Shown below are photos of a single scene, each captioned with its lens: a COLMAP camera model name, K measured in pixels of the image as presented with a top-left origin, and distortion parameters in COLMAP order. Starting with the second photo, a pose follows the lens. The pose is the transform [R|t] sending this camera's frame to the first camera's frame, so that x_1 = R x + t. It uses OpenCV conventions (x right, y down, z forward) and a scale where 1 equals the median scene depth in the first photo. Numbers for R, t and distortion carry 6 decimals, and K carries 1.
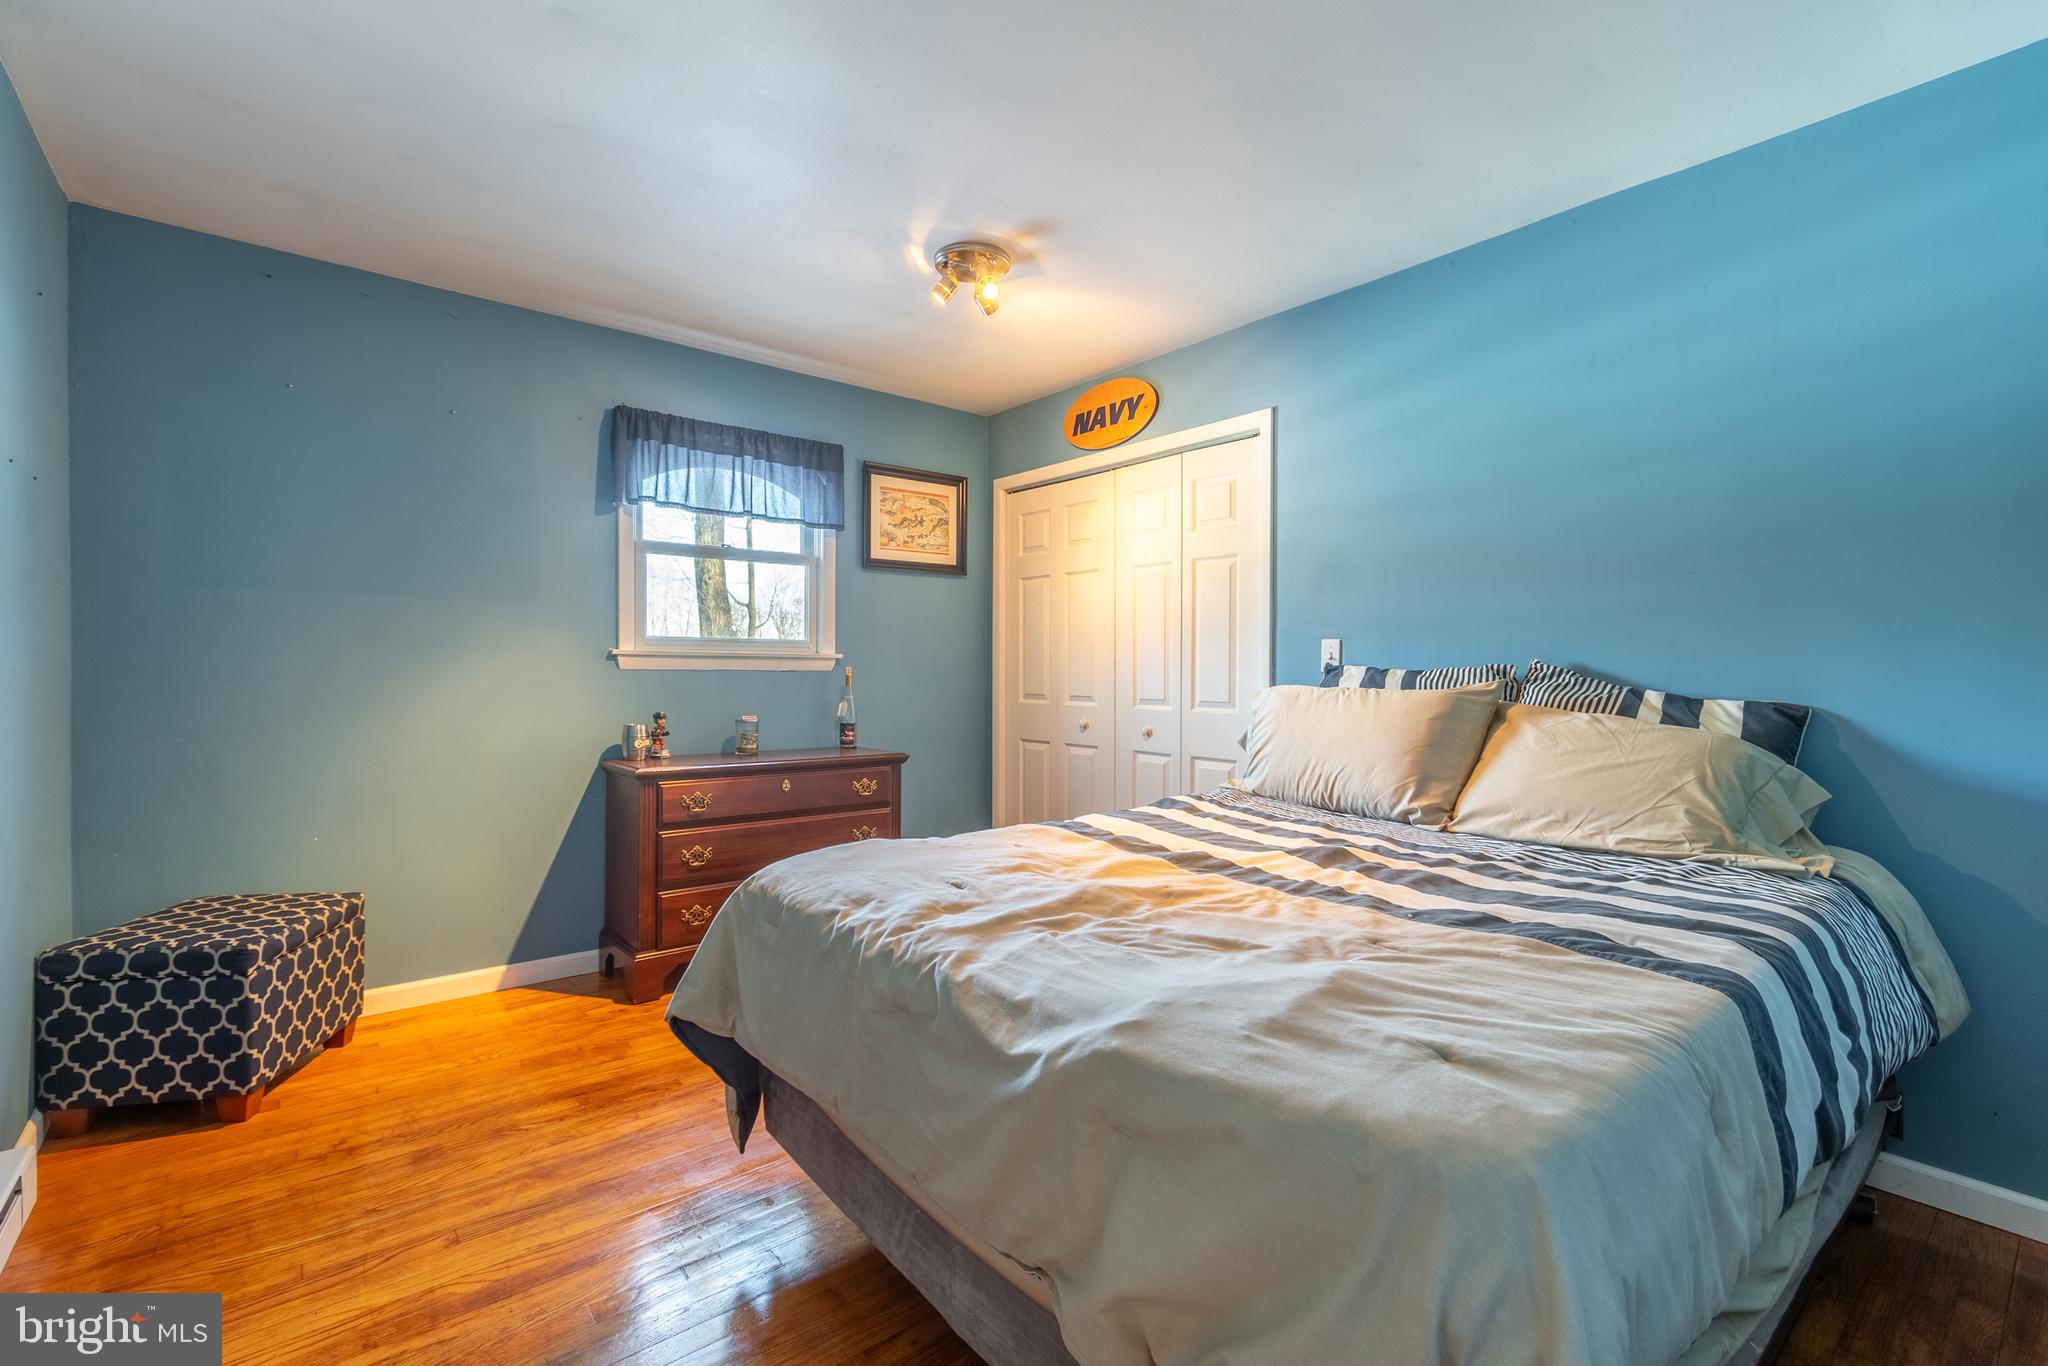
lens RADIAL K [[893.8, 0, 1023.9], [0, 893.8, 679.3], [0, 0, 1]] dist [0.003740, -0.000931]
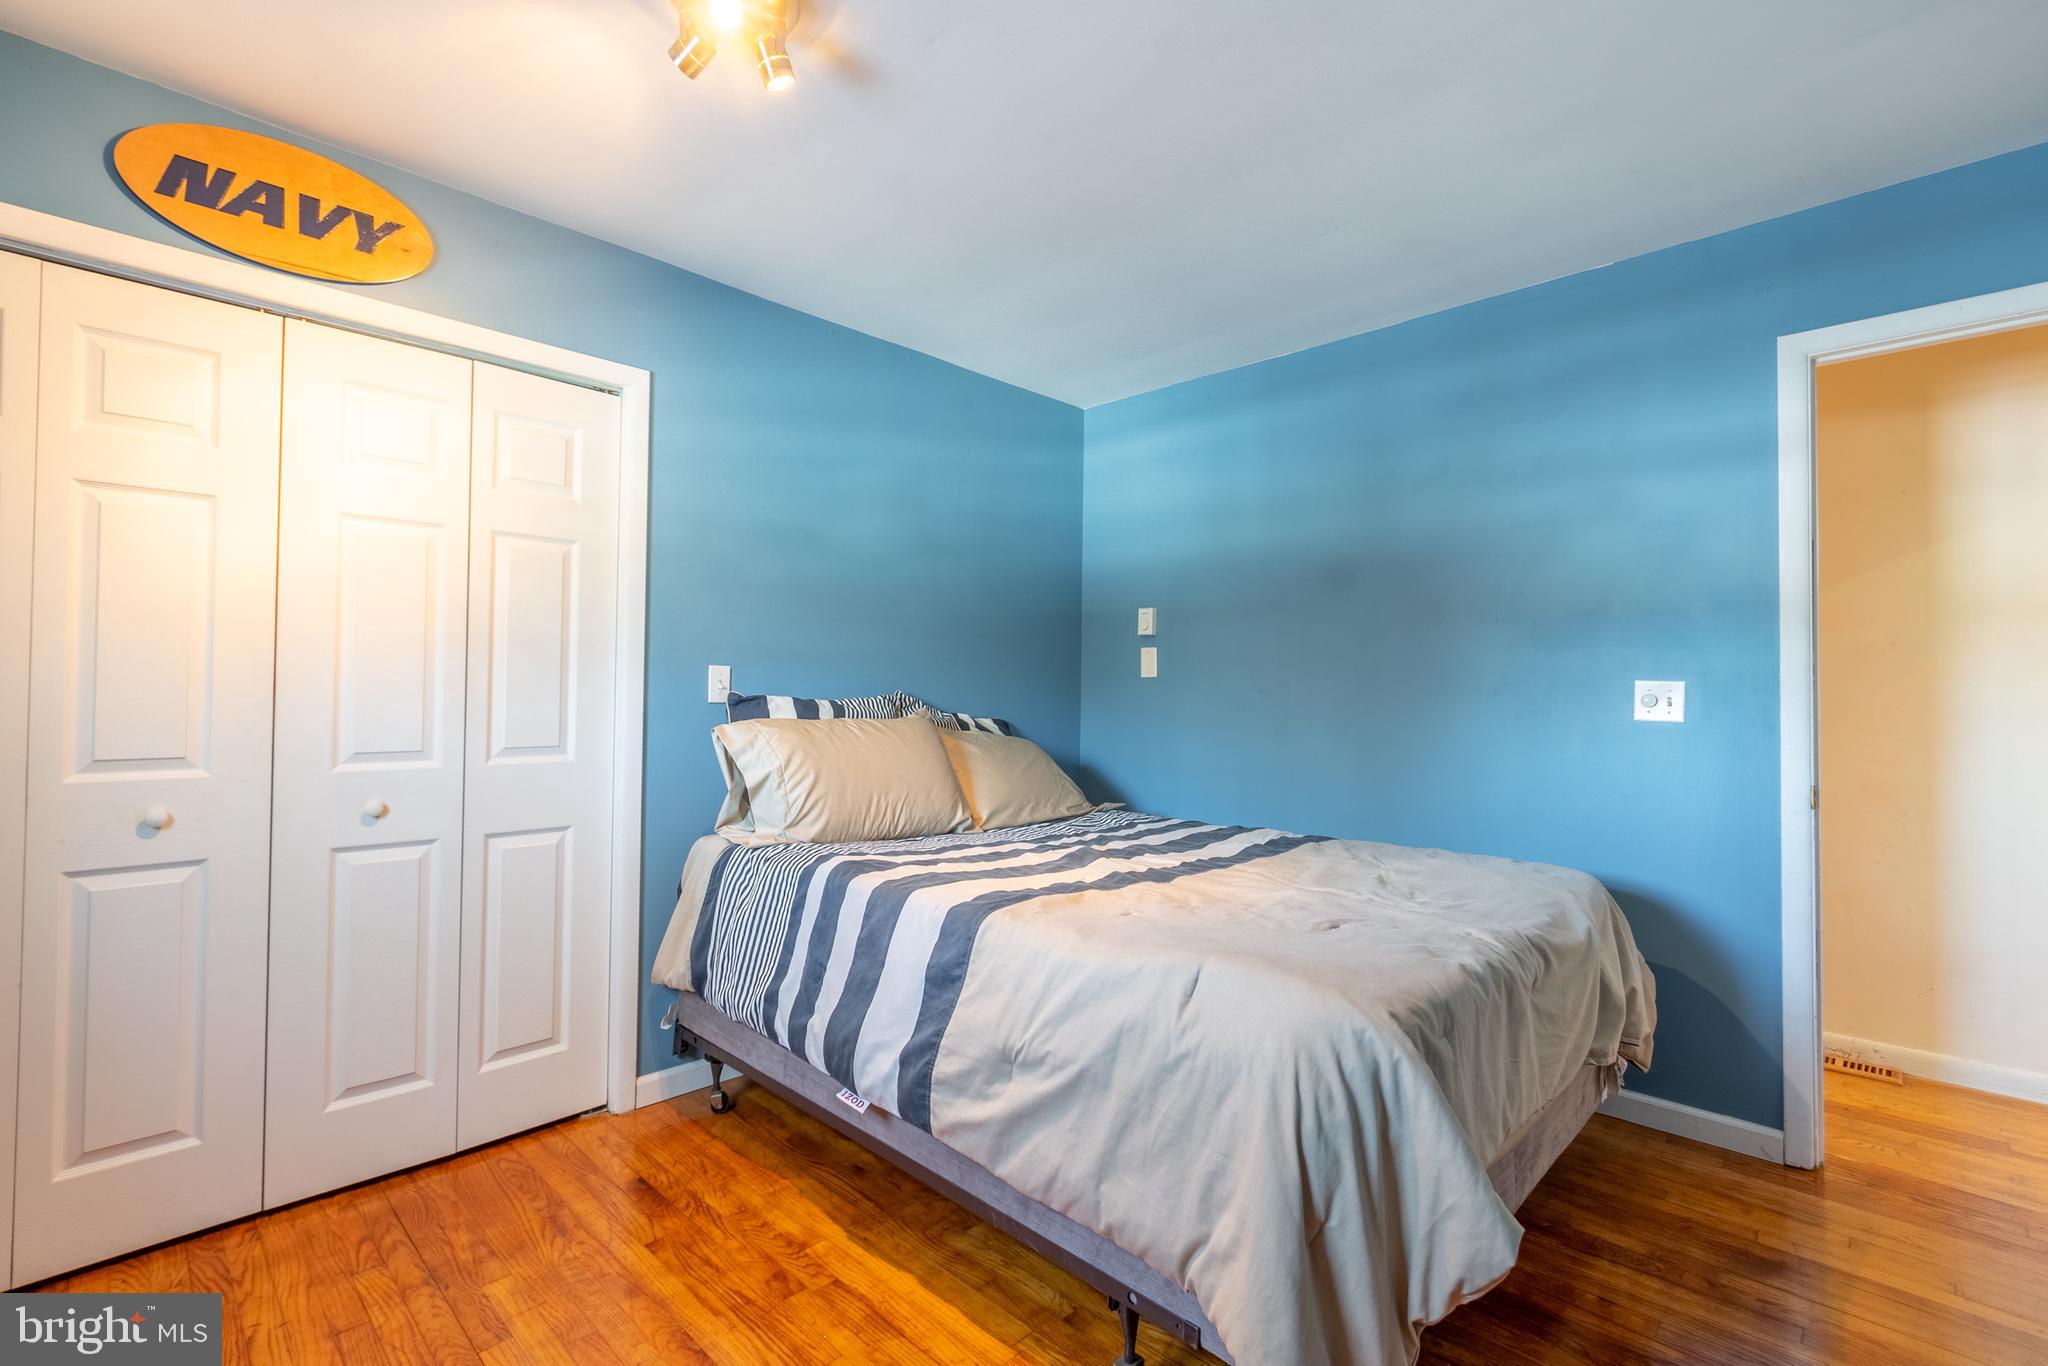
lens RADIAL K [[893.8, 0, 1025.7], [0, 893.8, 679.8], [0, 0, 1]] dist [0.003740, -0.000931]
pose [[-0.098448, 0.014843, 0.995032, -0.474078], [0.005010, 0.999883, -0.014420, -0.013977], [-0.995130, 0.003566, -0.098511, 0.646356]]
